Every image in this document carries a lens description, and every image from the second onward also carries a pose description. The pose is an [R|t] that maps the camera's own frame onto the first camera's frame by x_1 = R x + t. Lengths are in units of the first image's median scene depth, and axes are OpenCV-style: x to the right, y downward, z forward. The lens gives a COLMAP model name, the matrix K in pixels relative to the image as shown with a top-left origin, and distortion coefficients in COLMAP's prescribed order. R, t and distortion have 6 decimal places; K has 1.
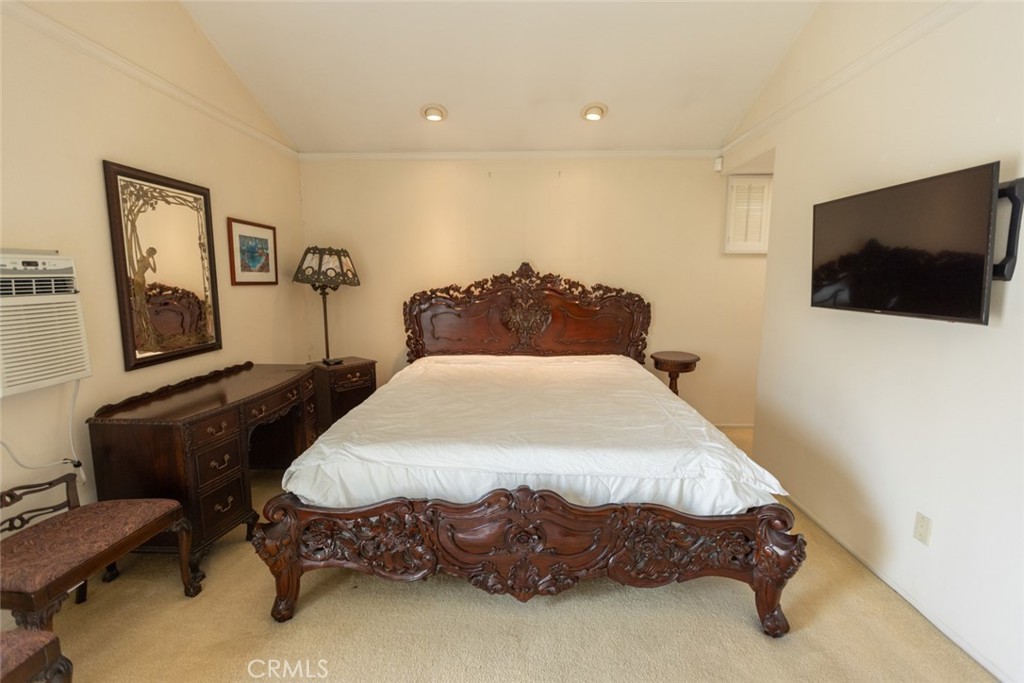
lens RADIAL K [[453.8, 0, 508.5], [0, 453.8, 337.2], [0, 0, 1]] dist [0.004688, 0.000390]
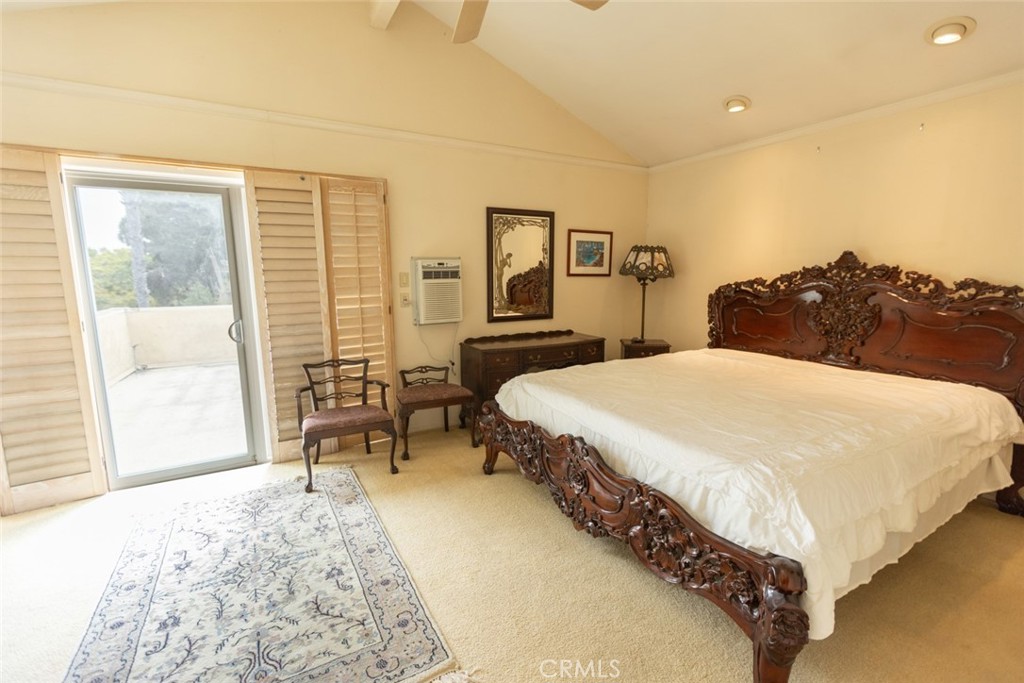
lens RADIAL K [[453.8, 0, 512.0], [0, 453.8, 337.5], [0, 0, 1]] dist [0.004688, 0.000390]
pose [[0.523111, 0.120674, -0.843678, 0.604113], [-0.110493, 0.991173, 0.073261, -0.007927], [0.845072, 0.054897, 0.531827, 0.105878]]
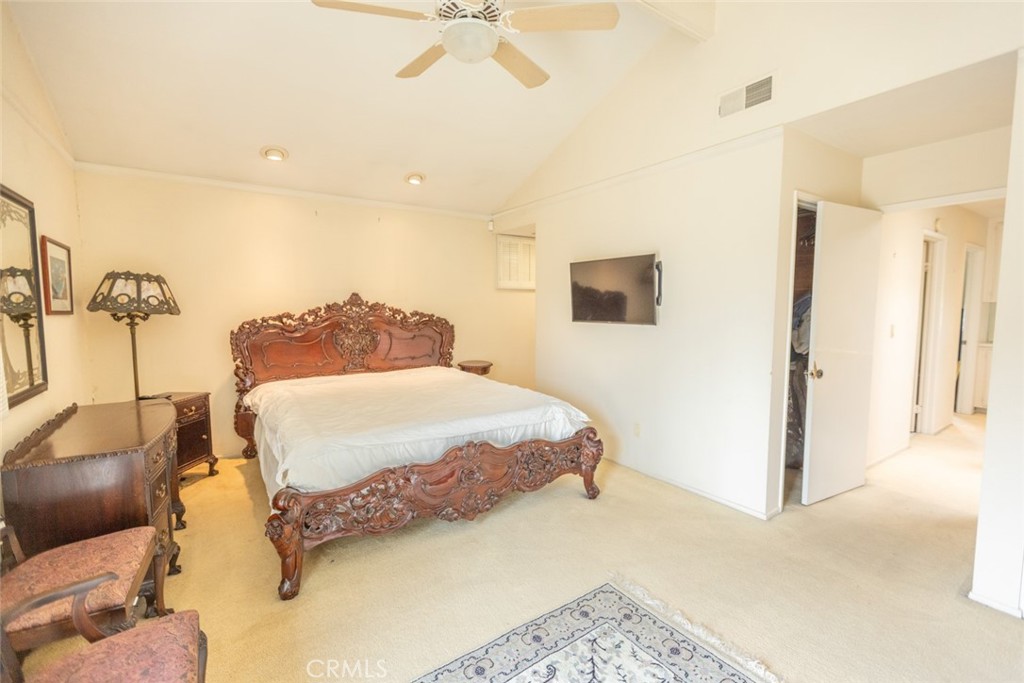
lens RADIAL K [[453.8, 0, 511.5], [0, 453.8, 341.0], [0, 0, 1]] dist [0.004688, 0.000390]
pose [[0.805983, -0.048010, 0.589989, -0.463290], [0.082098, 0.996139, -0.031094, 0.035268], [-0.586218, 0.073498, 0.806812, -0.206557]]
